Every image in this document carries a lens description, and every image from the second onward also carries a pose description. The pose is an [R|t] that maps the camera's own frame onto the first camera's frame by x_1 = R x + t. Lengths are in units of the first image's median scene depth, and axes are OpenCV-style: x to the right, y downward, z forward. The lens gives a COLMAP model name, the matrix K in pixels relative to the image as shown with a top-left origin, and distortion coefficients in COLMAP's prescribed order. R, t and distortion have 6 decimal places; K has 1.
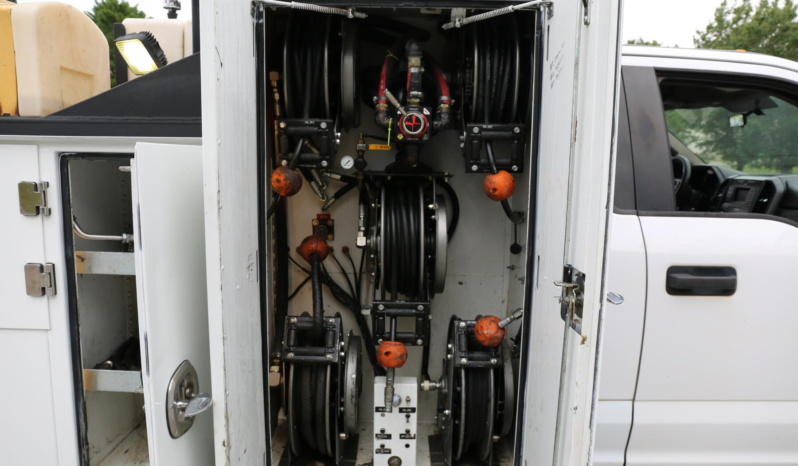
lens RADIAL K [[531.9, 0, 399.3], [0, 531.9, 235.1], [0, 0, 1]] dist [-0.033000, 0.001112]
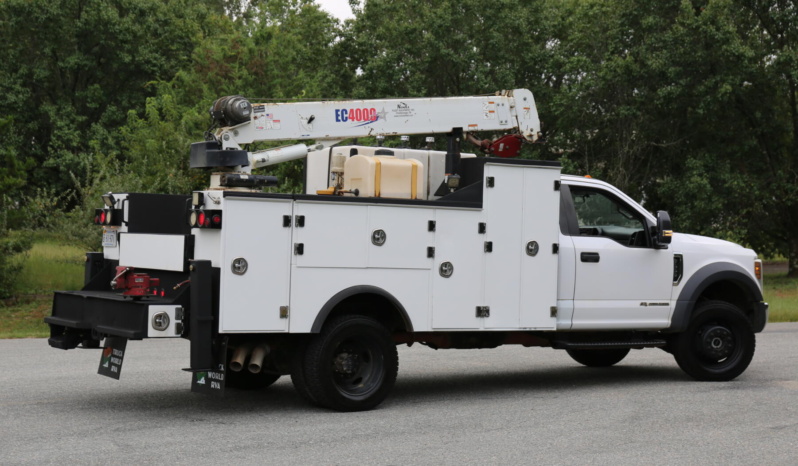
lens RADIAL K [[1487.9, 0, 400.8], [0, 1487.9, 236.0], [0, 0, 1]] dist [0.068897, 0.000000]
pose [[0.837205, 0.008500, 0.546824, -3.344489], [0.064338, 0.991405, -0.113915, 0.580599], [-0.543092, 0.130552, 0.829462, -3.681526]]
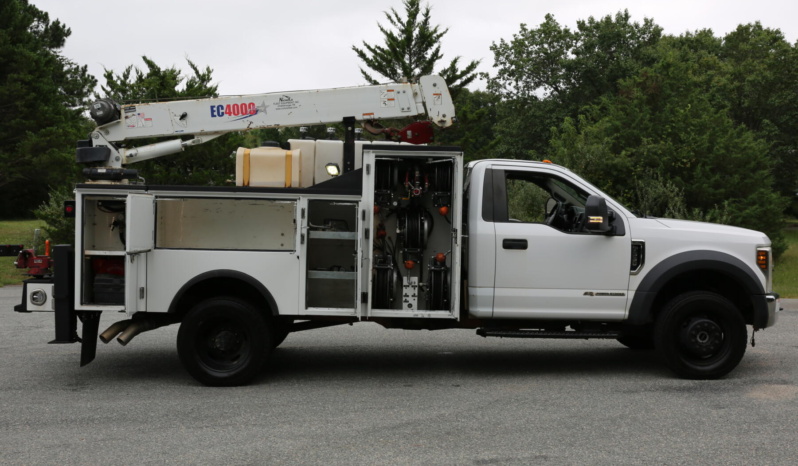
lens RADIAL K [[928.7, 0, 400.0], [0, 928.7, 240.2], [0, 0, 1]] dist [0.000964, 0.000000]
pose [[0.999834, 0.004309, 0.017693, -0.104009], [-0.002438, 0.994525, -0.104472, 0.404813], [-0.018047, 0.104411, 0.994370, -2.755934]]
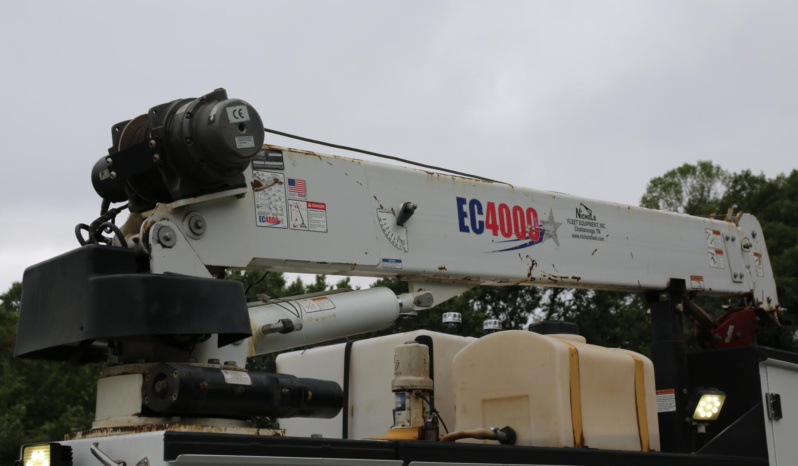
lens RADIAL K [[1055.1, 0, 399.4], [0, 1055.1, 233.3], [0, 0, 1]] dist [0.045301, 0.000000]
pose [[0.691477, 0.152147, 0.706195, -1.684794], [0.131772, 0.934603, -0.330383, 0.006518], [-0.710279, 0.321509, 0.626208, -0.117451]]
